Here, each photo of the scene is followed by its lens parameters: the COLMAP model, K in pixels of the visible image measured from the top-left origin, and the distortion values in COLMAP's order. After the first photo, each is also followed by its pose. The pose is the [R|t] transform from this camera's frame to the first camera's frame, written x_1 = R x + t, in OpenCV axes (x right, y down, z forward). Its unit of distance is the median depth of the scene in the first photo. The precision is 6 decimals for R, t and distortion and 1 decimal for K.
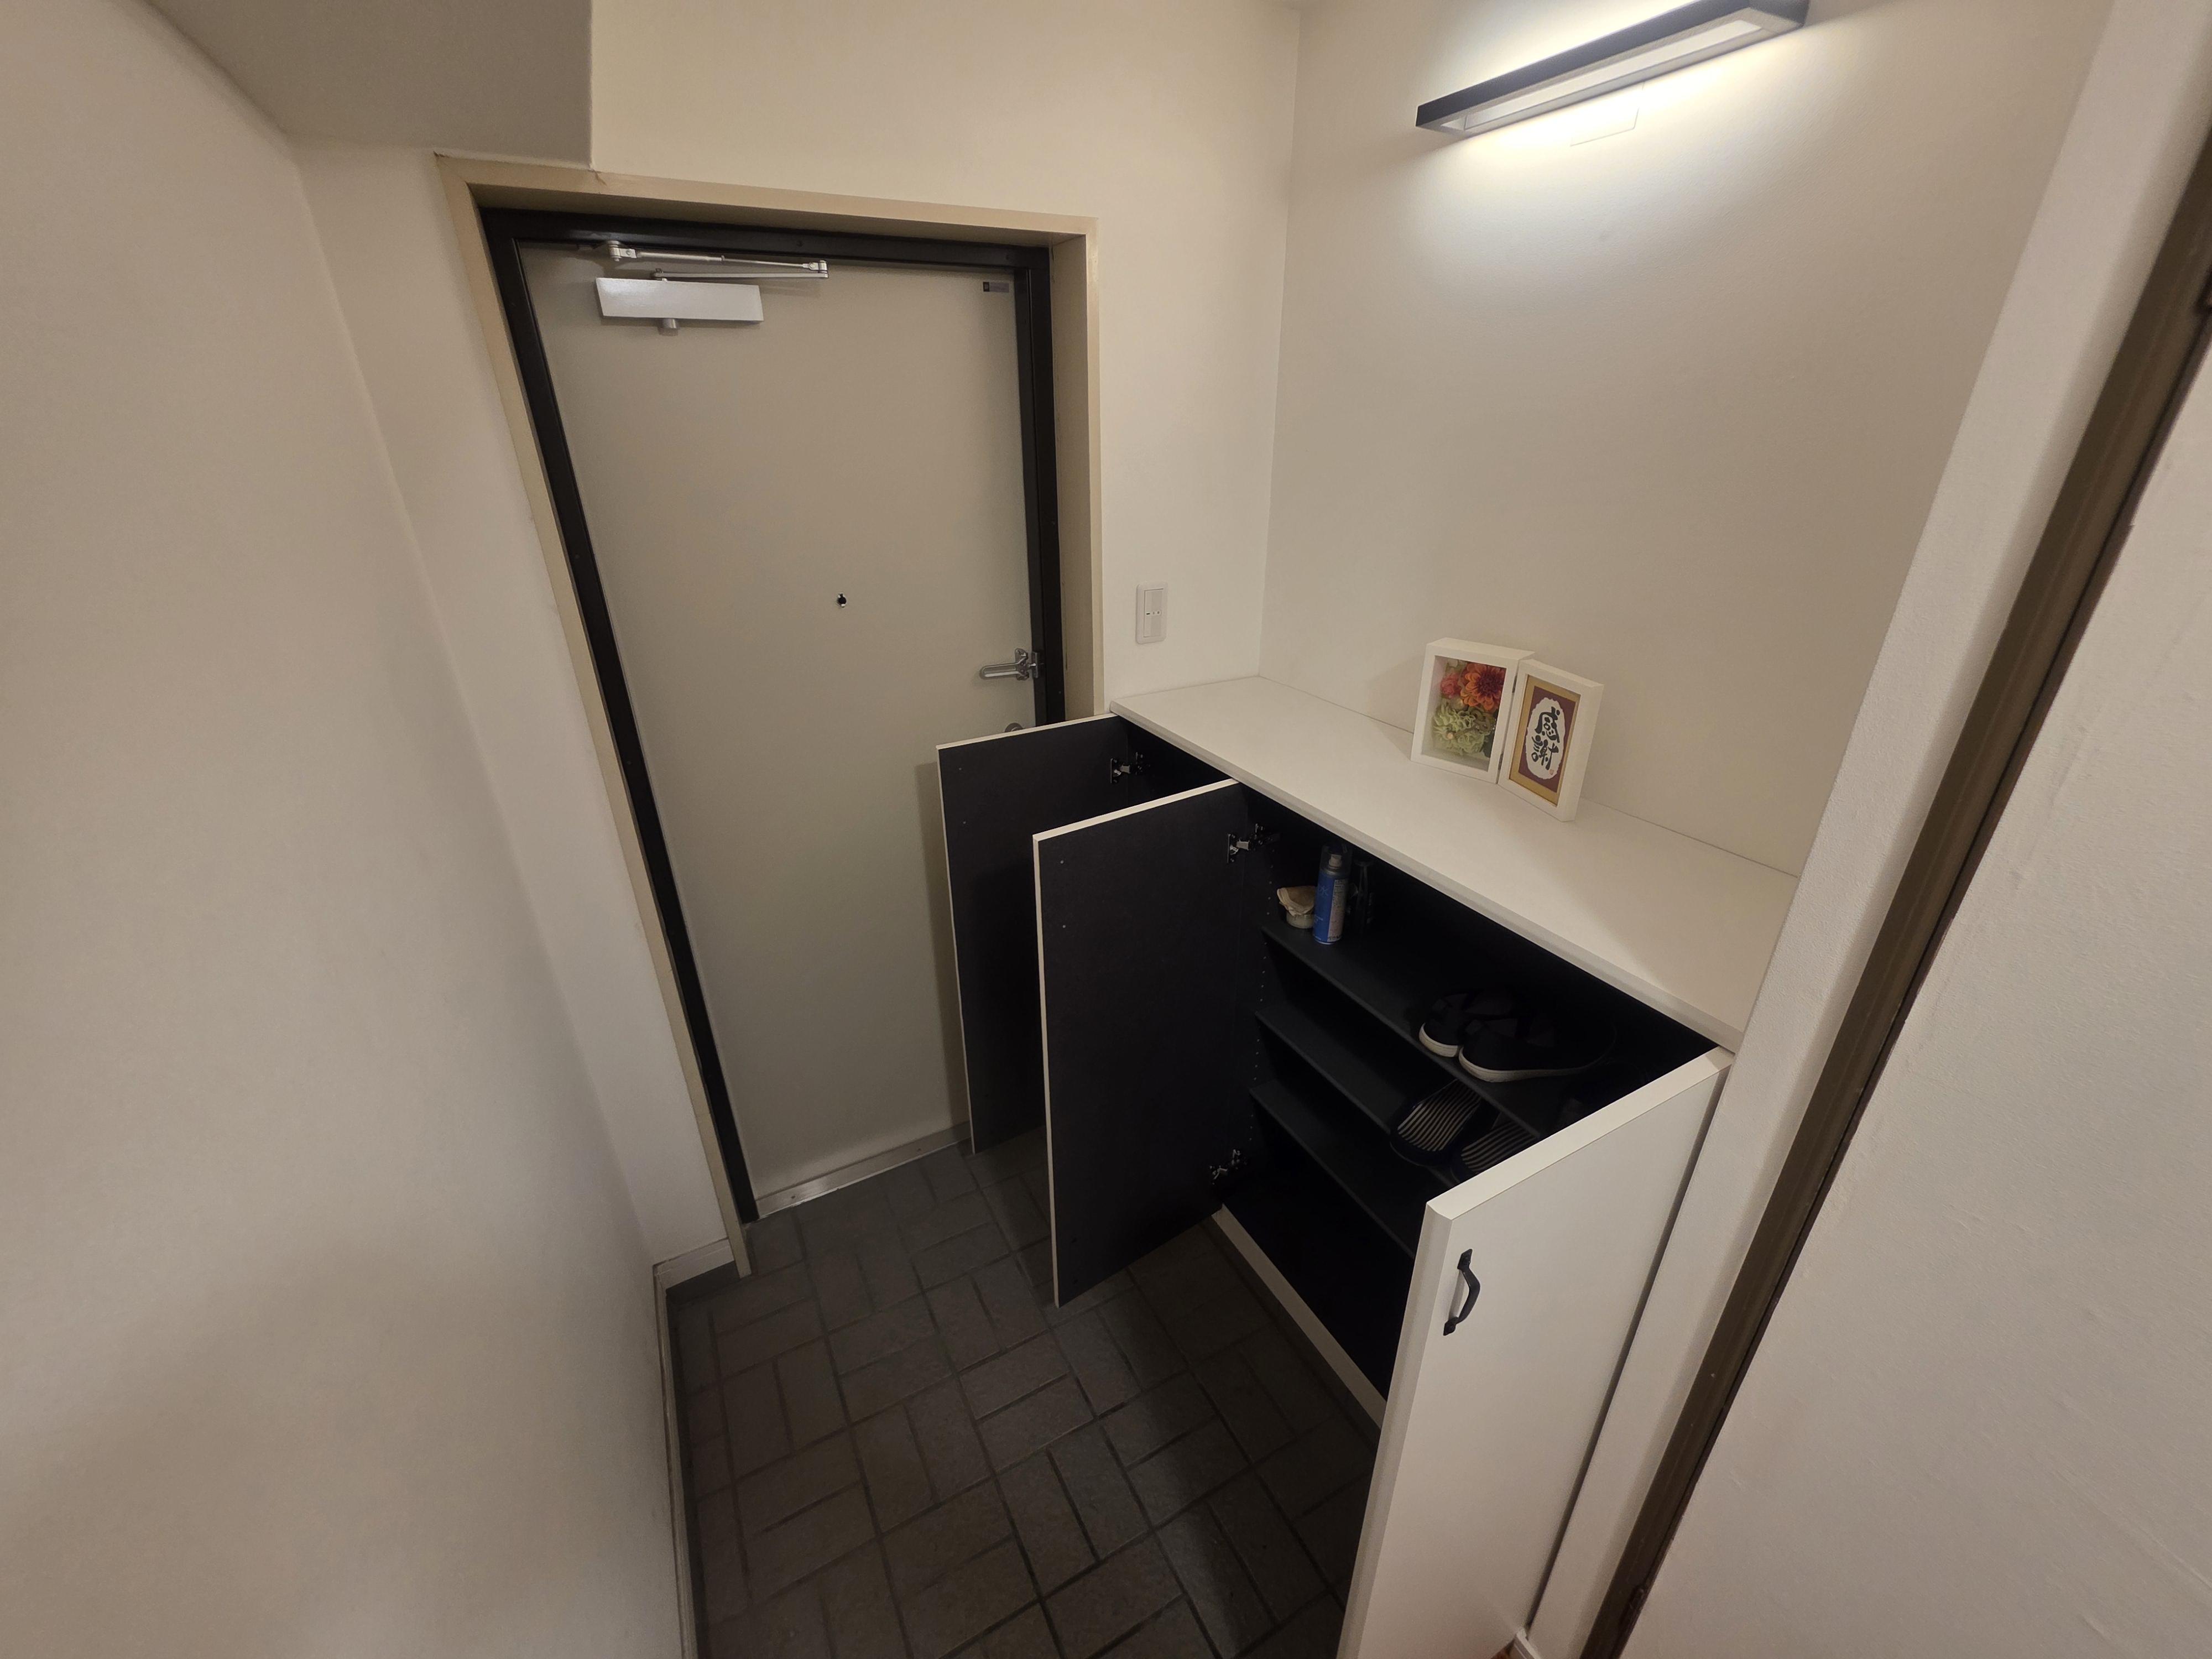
lens RADIAL K [[884.7, 0, 1105.2], [0, 884.7, 823.8], [0, 0, 1]] dist [0.000027, 0.000076]
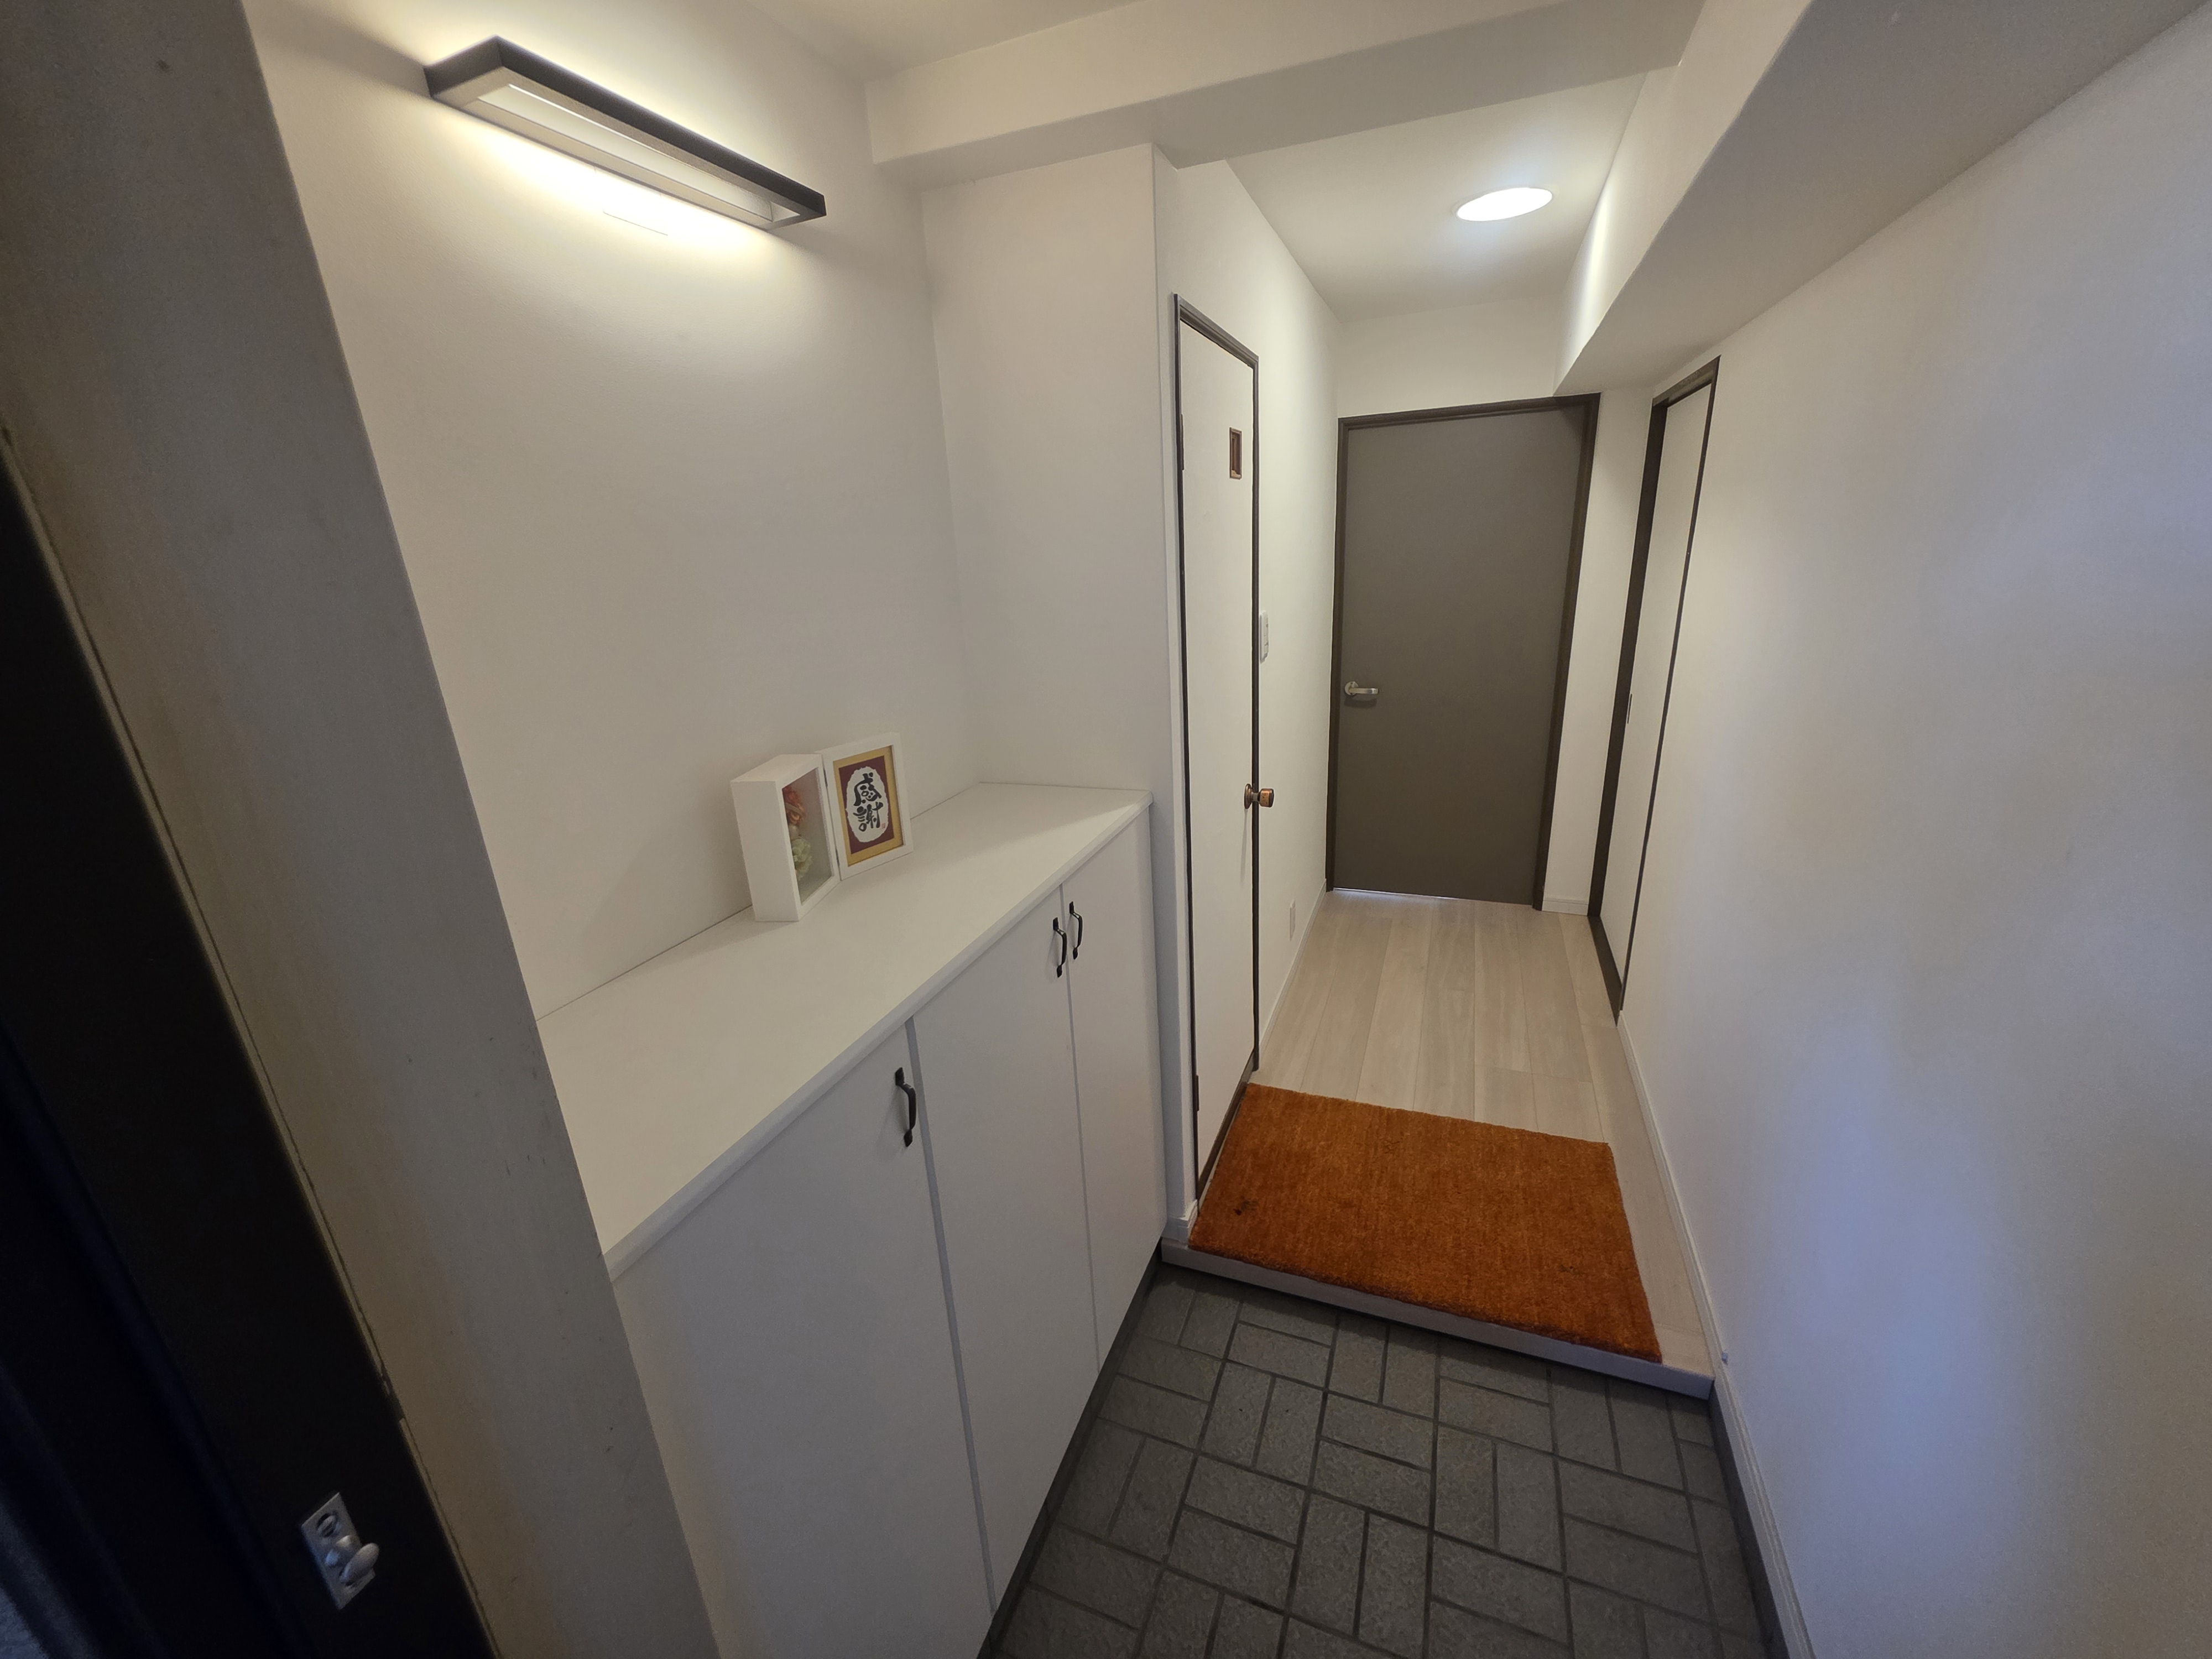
lens RADIAL K [[884.7, 0, 1097.7], [0, 884.7, 820.3], [0, 0, 1]] dist [0.000027, 0.000076]
pose [[-0.638924, -0.190681, 0.745263, -0.426496], [0.376139, 0.767649, 0.518878, -0.471950], [-0.671041, 0.611846, -0.418746, 1.130684]]
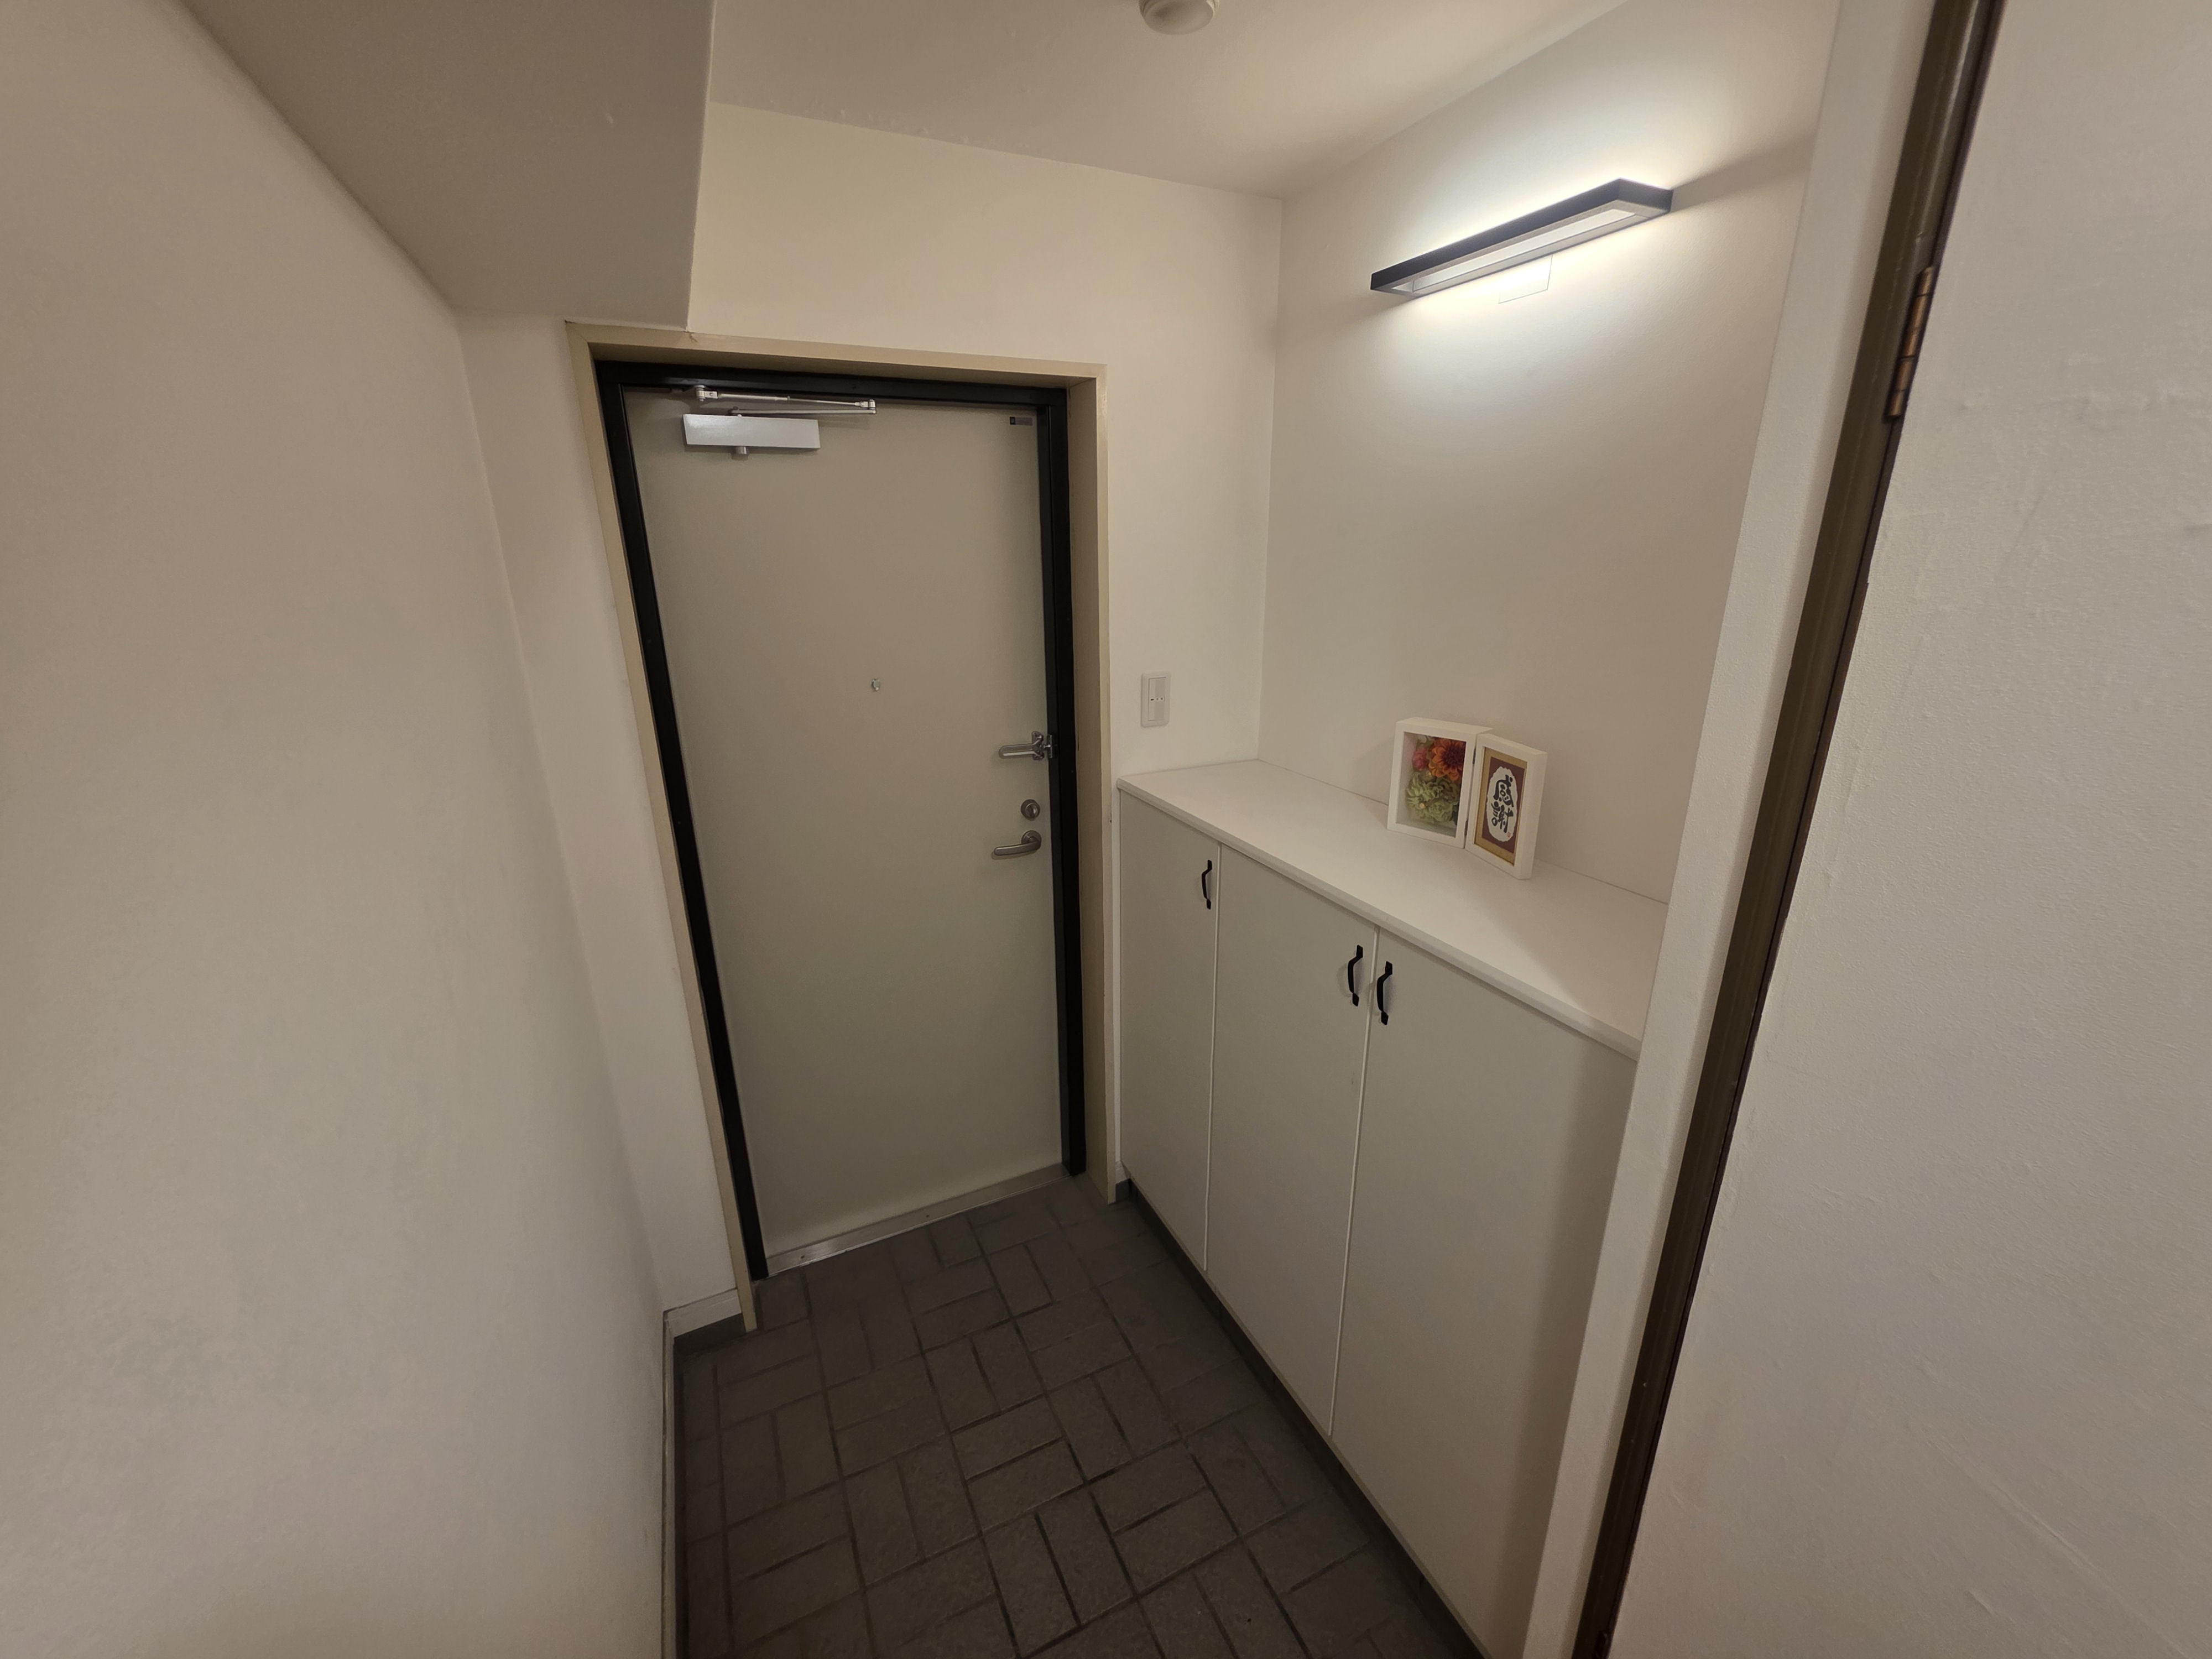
lens RADIAL K [[884.7, 0, 1107.1], [0, 884.7, 824.9], [0, 0, 1]] dist [0.000027, 0.000076]
pose [[0.998955, 0.013860, -0.043555, 0.052218], [-0.019071, 0.992394, -0.121614, 0.063155], [0.041538, 0.122318, 0.991621, -0.087813]]
